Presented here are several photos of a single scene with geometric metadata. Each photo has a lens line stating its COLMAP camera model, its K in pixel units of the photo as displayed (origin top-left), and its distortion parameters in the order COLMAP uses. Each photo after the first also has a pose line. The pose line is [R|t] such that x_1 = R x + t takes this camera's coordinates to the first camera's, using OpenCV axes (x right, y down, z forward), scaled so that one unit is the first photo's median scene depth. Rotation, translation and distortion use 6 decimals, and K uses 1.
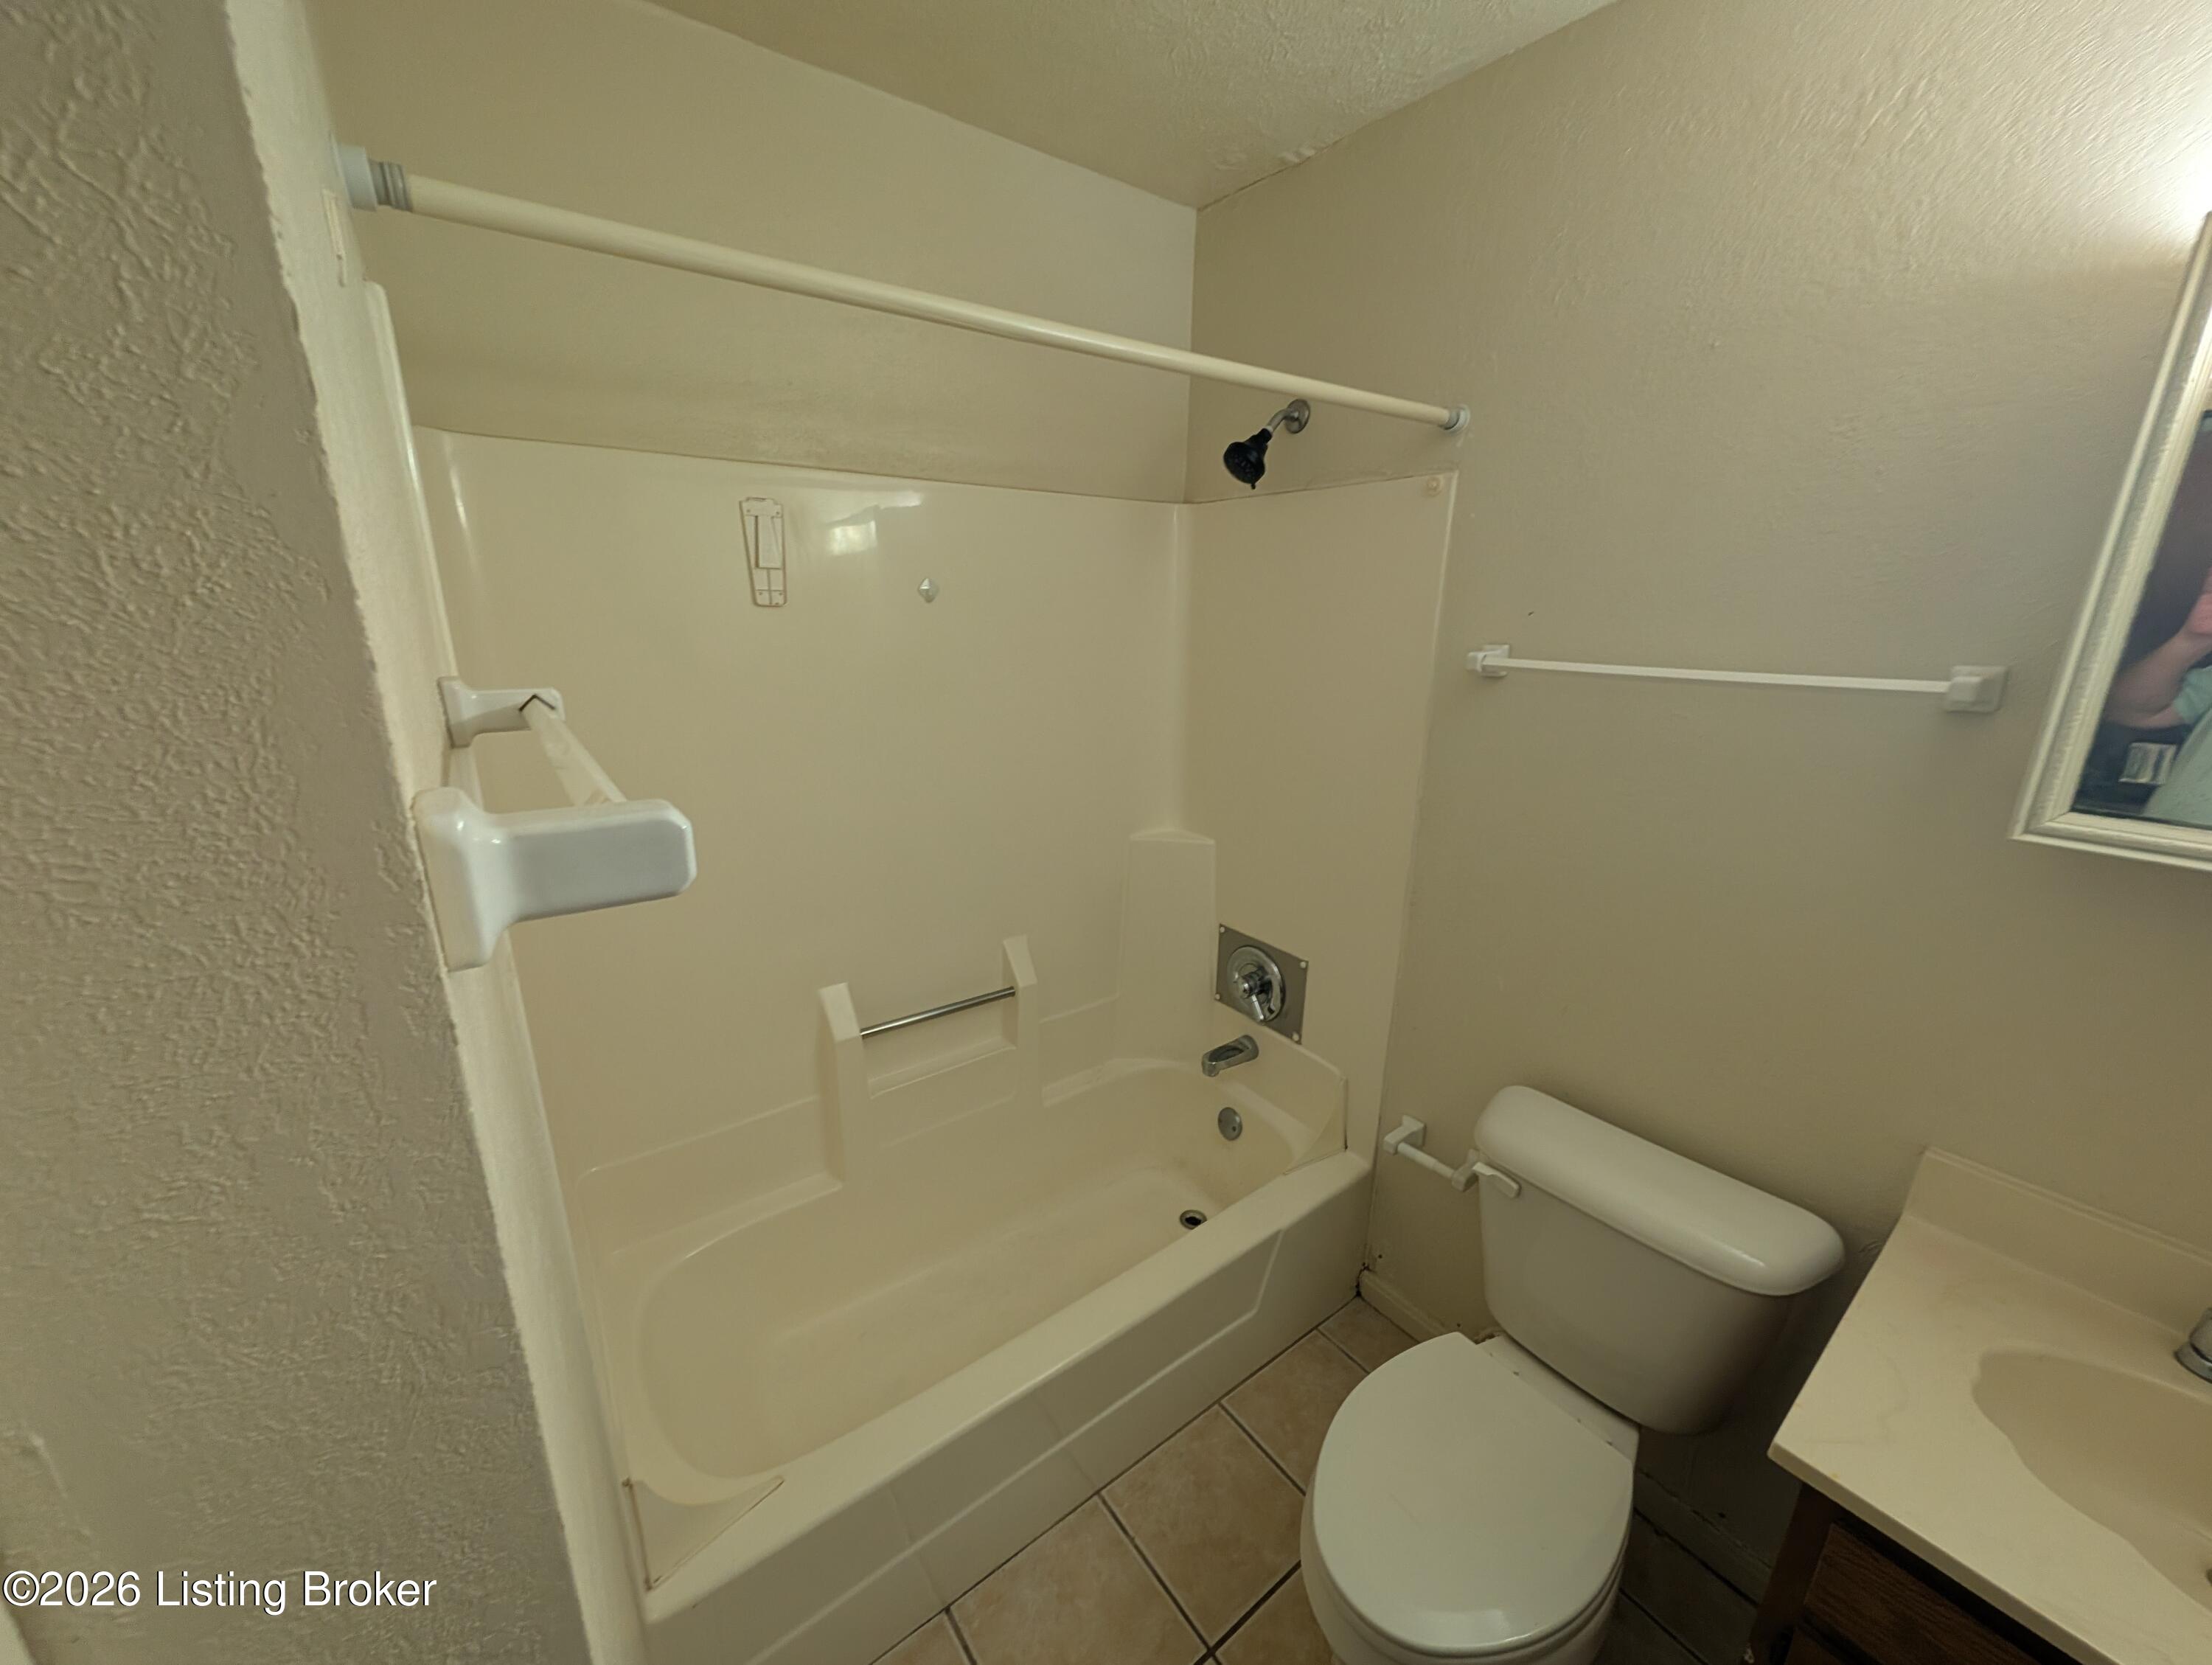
lens RADIAL K [[831.2, 0, 1115.8], [0, 831.2, 839.4], [0, 0, 1]] dist [-0.006416, 0.000965]
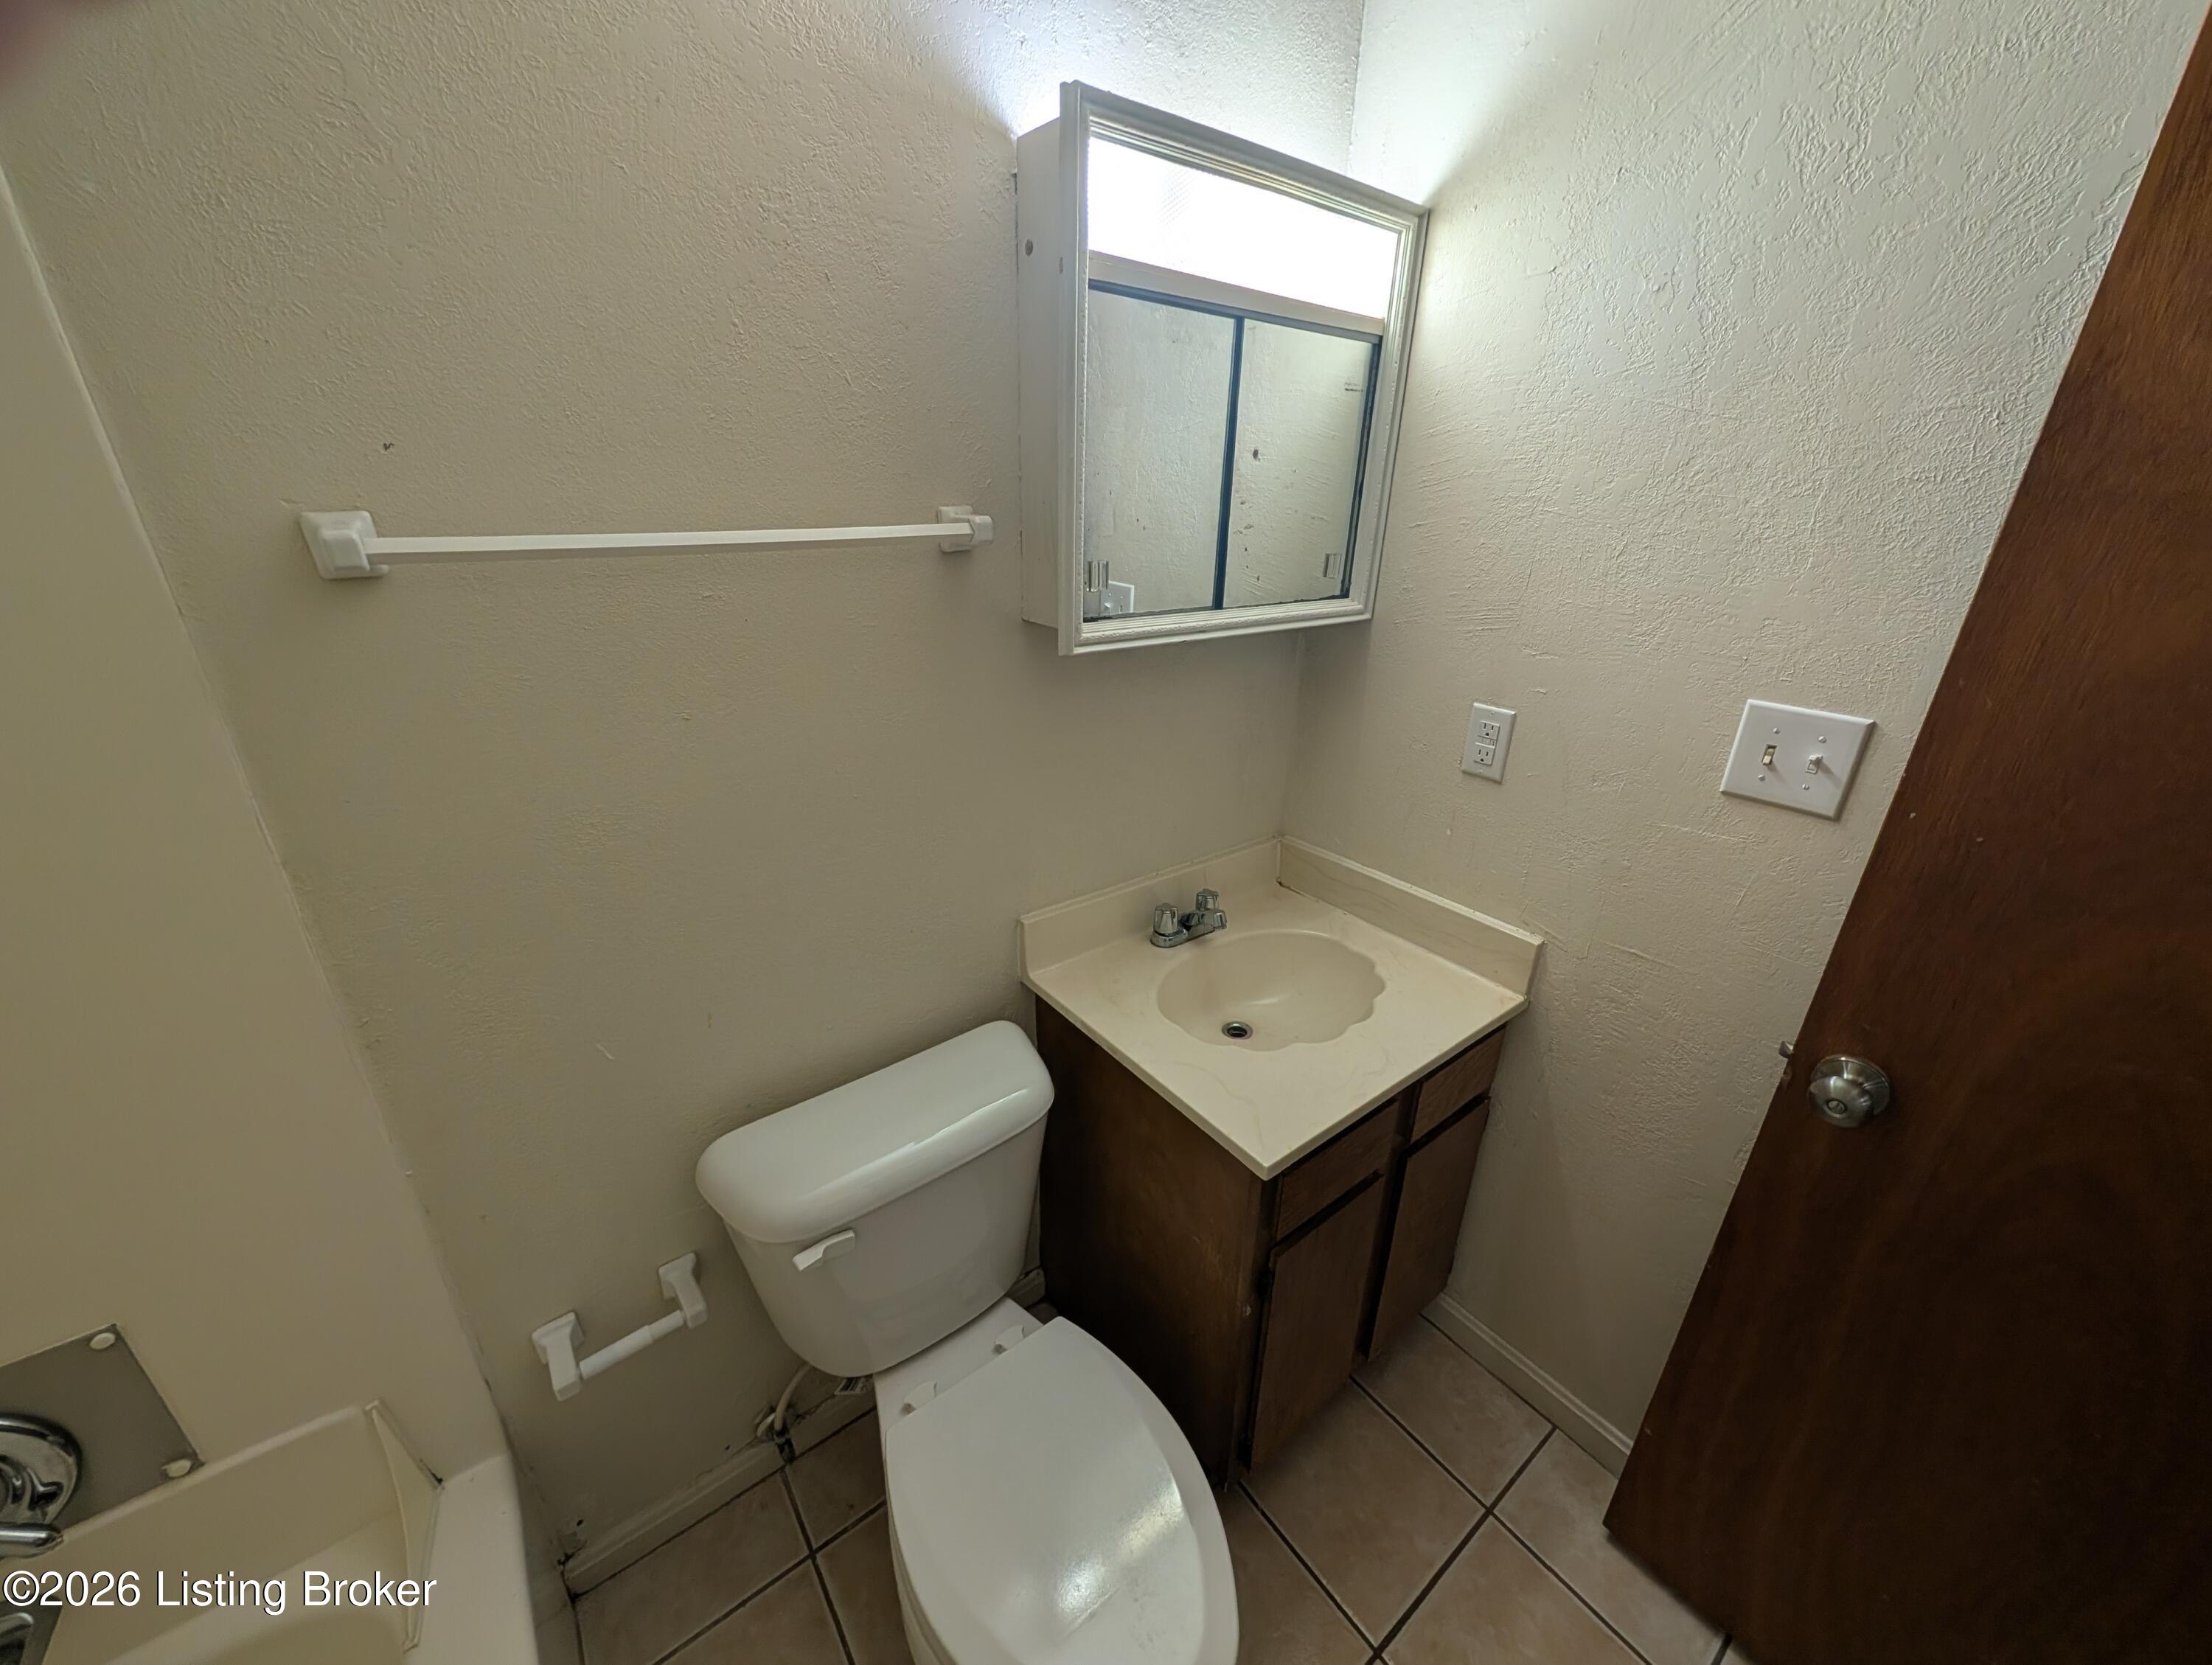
lens RADIAL K [[831.2, 0, 1103.5], [0, 831.2, 834.7], [0, 0, 1]] dist [-0.006416, 0.000965]
pose [[0.006227, -0.390046, 0.920775, -0.073639], [0.271462, 0.886874, 0.373849, -0.120408], [-0.962429, 0.247628, 0.111405, 0.521951]]
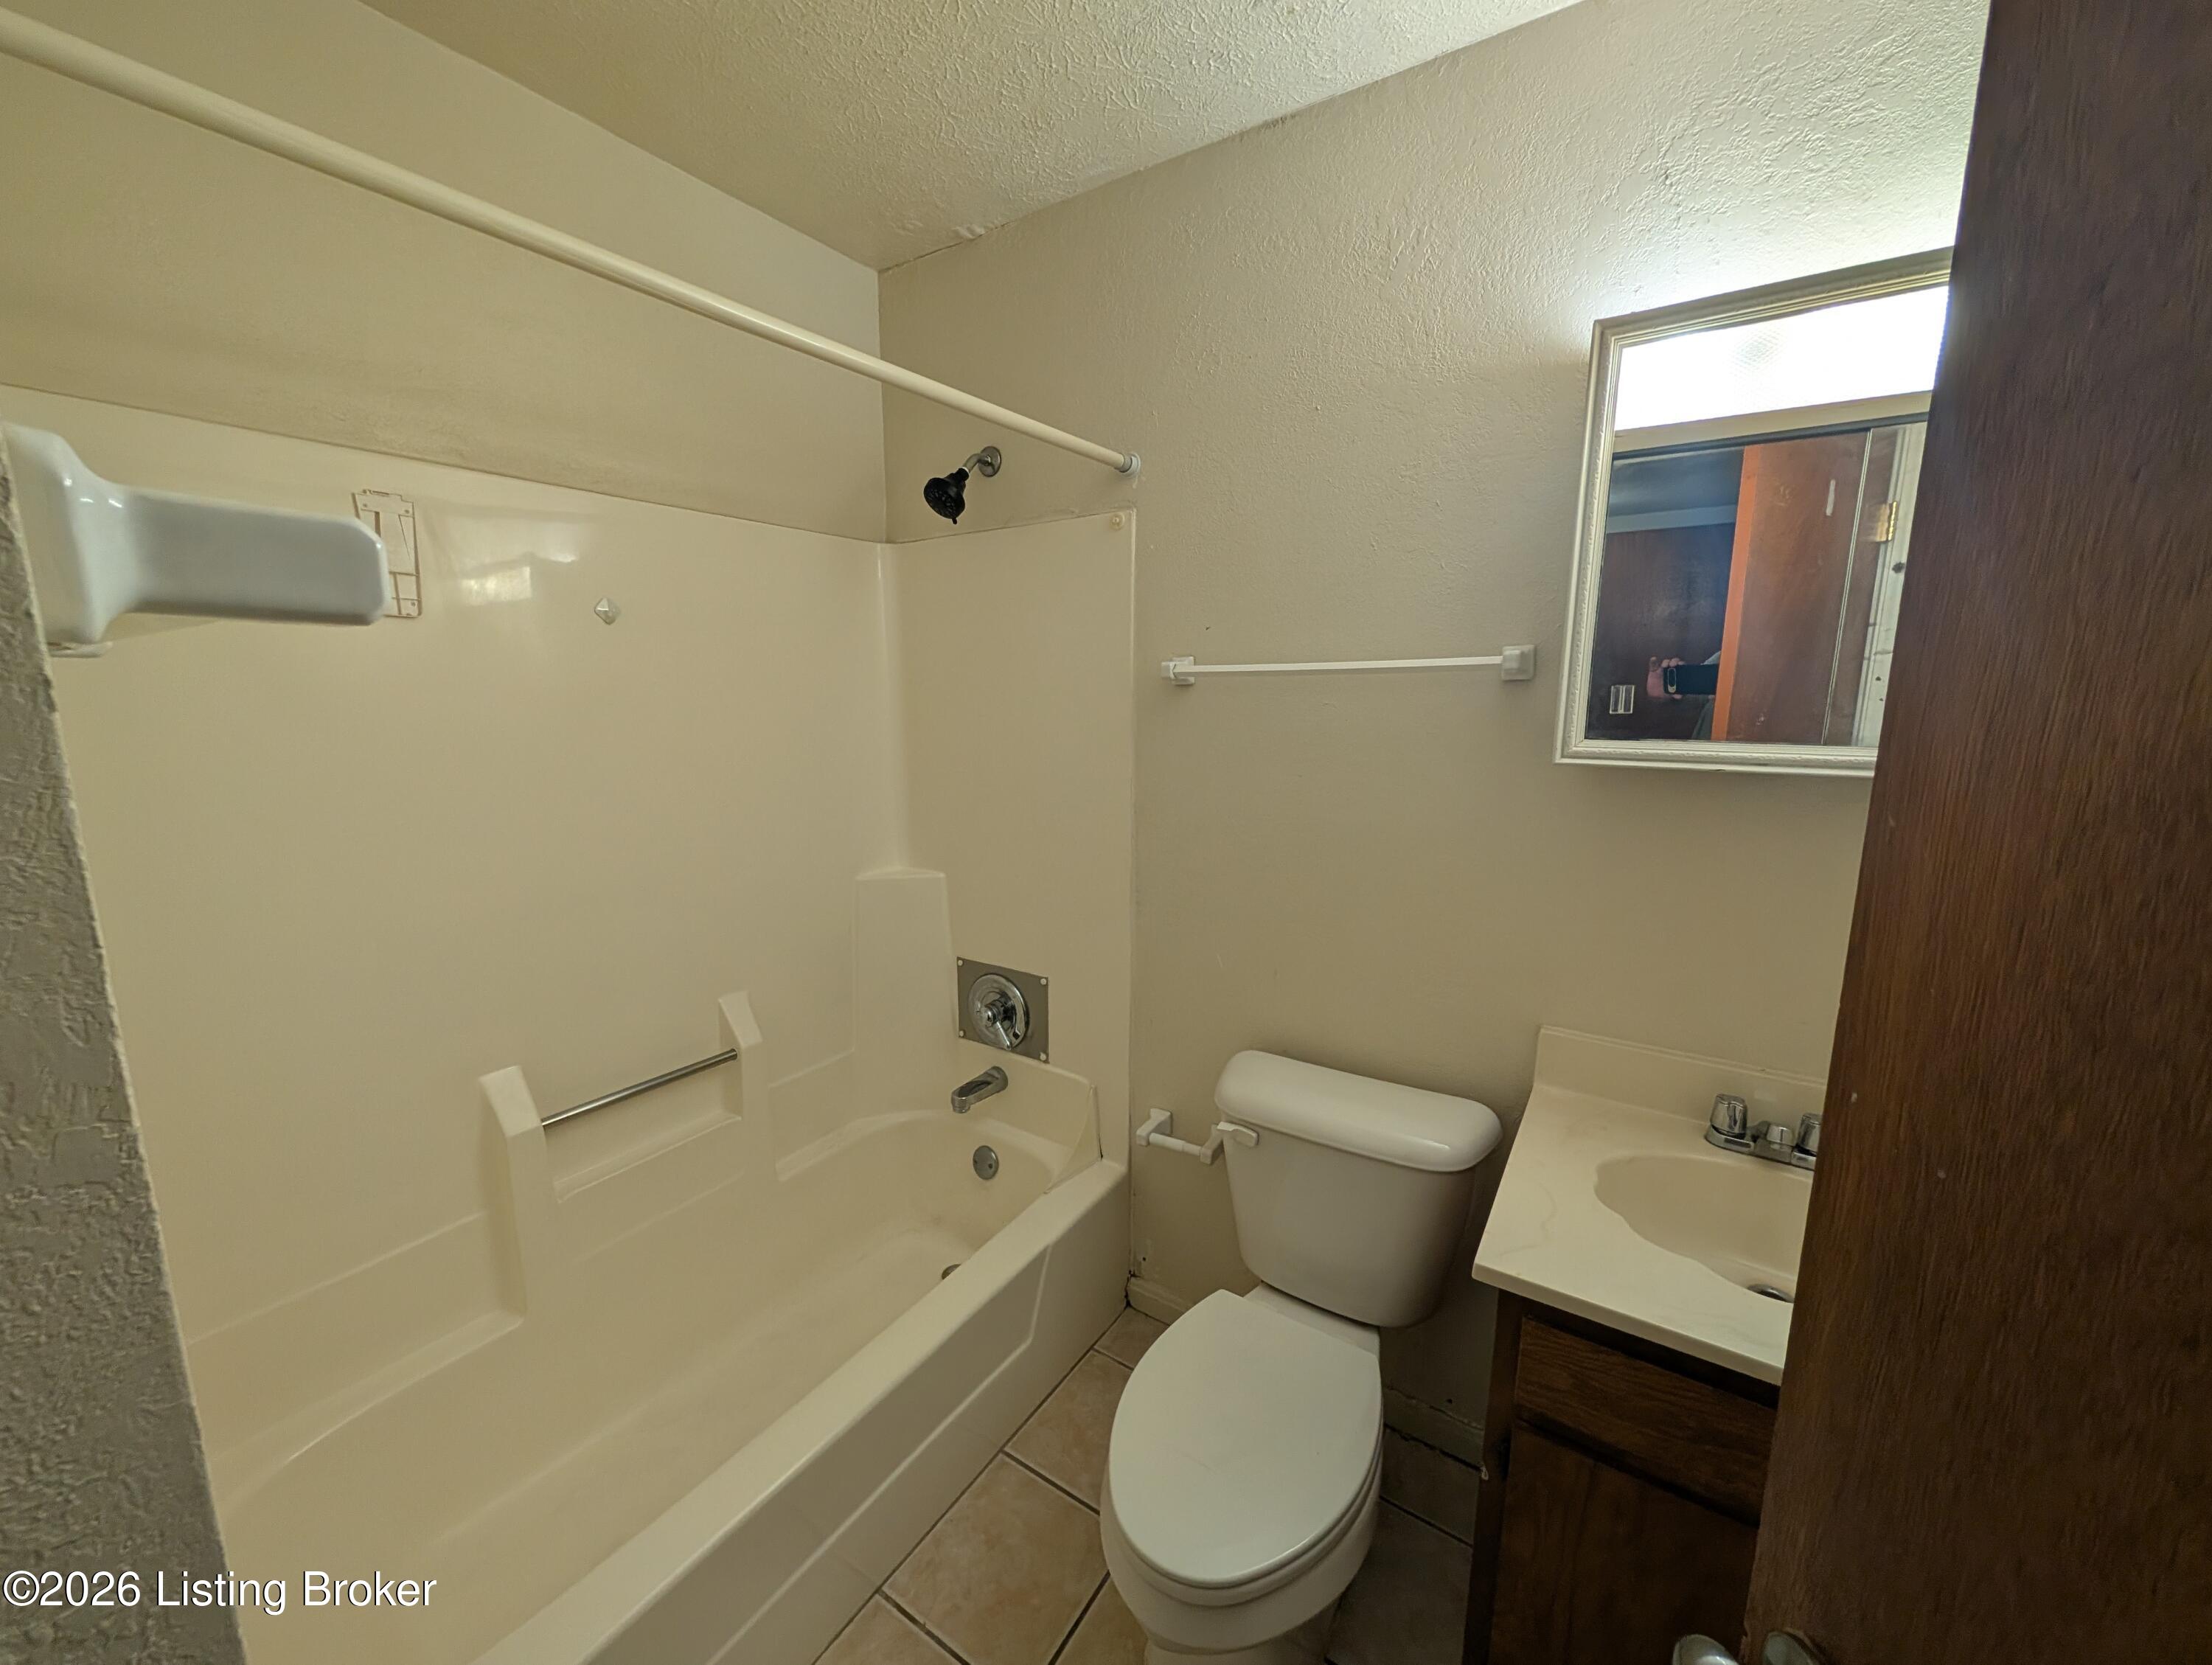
lens RADIAL K [[831.2, 0, 1116.4], [0, 831.2, 840.8], [0, 0, 1]] dist [-0.006416, 0.000965]
pose [[0.941568, -0.069635, 0.329545, -0.018416], [0.102690, 0.991163, -0.083964, 0.095452], [-0.320786, 0.112899, 0.940399, -0.010045]]
